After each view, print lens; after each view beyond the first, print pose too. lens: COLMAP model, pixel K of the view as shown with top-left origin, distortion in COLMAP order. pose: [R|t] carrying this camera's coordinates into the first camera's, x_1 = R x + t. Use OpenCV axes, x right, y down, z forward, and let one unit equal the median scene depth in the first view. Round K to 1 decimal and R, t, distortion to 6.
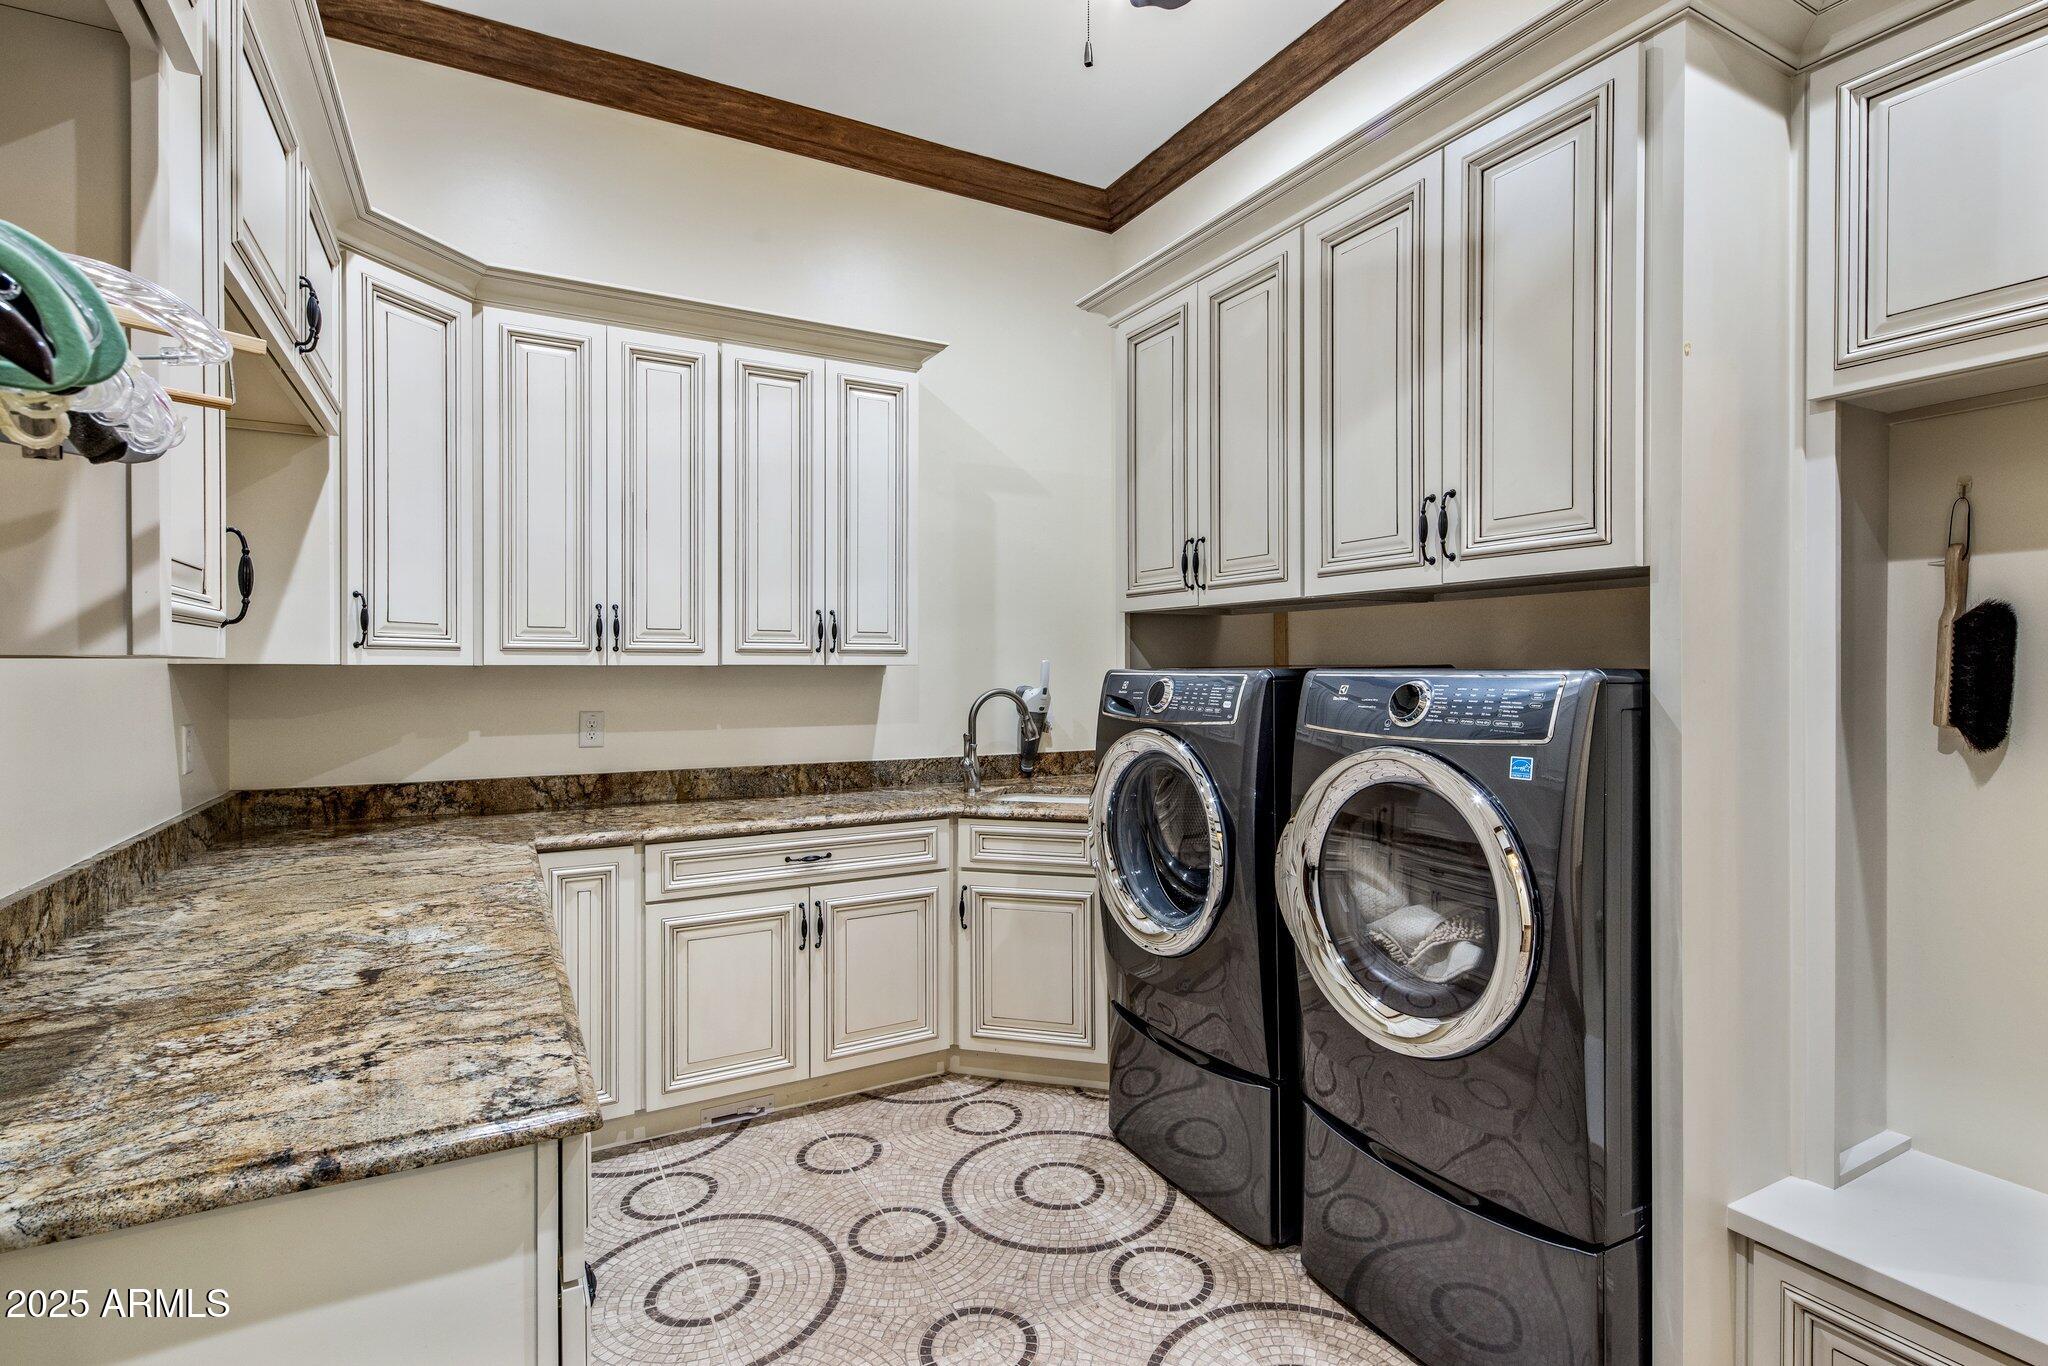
lens RADIAL K [[998.3, 0, 1030.3], [0, 998.3, 673.3], [0, 0, 1]] dist [0.003870, -0.001142]
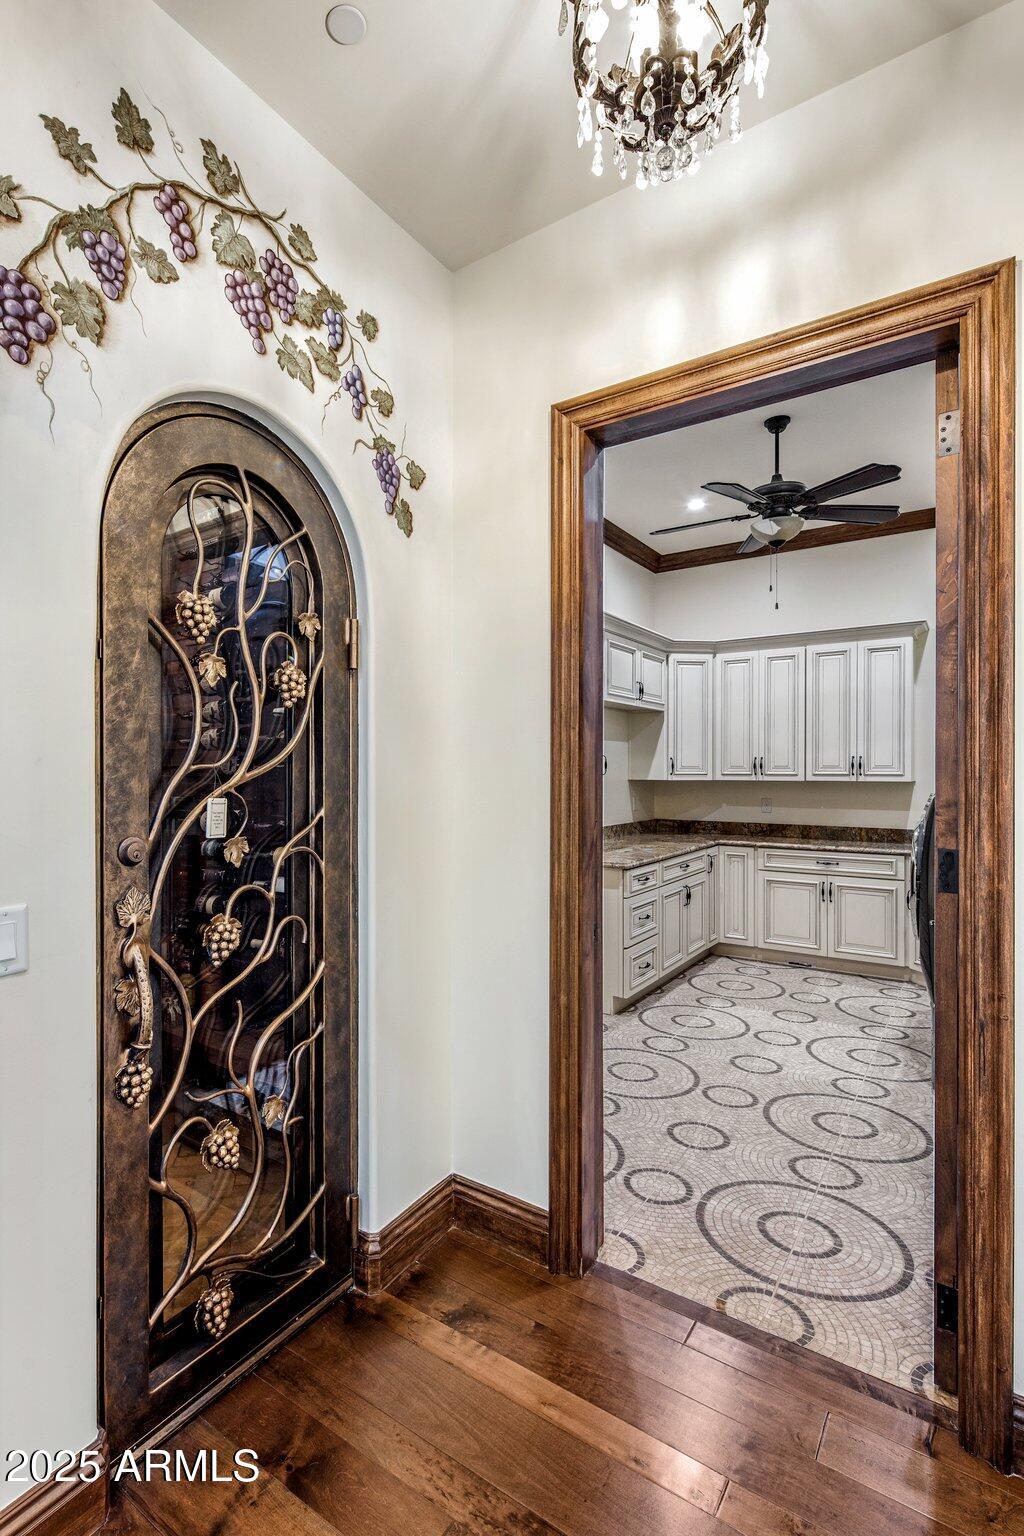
lens RADIAL K [[748.7, 0, 511.7], [0, 748.7, 767.2], [0, 0, 1]] dist [0.003870, -0.001142]
pose [[0.516992, 0.002909, -0.855985, 0.927359], [-0.005384, 0.999985, 0.000146, -0.040071], [0.855973, 0.004533, 0.517000, -0.569763]]
